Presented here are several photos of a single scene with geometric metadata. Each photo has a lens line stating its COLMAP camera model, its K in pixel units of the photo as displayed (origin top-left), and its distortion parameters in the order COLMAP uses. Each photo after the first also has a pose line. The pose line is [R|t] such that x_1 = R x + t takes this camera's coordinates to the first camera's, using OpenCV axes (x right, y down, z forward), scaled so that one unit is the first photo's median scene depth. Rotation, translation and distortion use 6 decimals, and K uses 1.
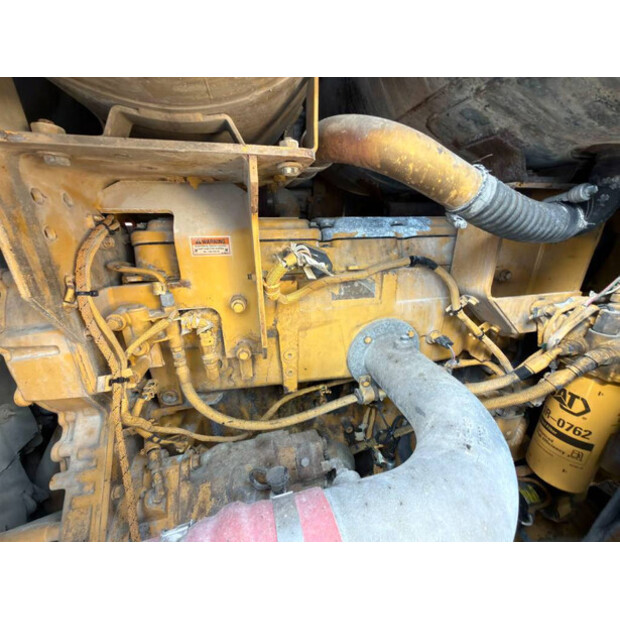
lens RADIAL K [[243.7, 0, 313.6], [0, 243.7, 309.2], [0, 0, 1]] dist [0.006968, 0.000479]
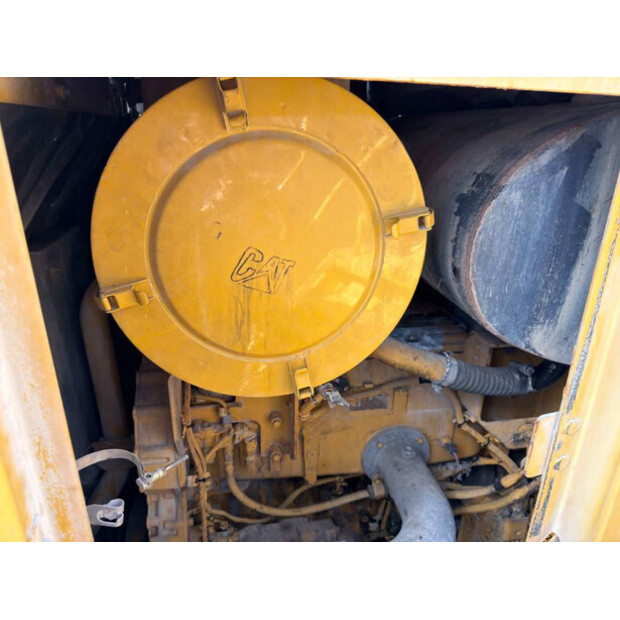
lens RADIAL K [[442.9, 0, 308.0], [0, 442.9, 308.2], [0, 0, 1]] dist [0.028288, -0.032041]
pose [[0.997676, 0.042997, -0.052864, -0.032516], [-0.040981, 0.998412, 0.038645, -0.585470], [0.054442, -0.036389, 0.997854, -1.084197]]
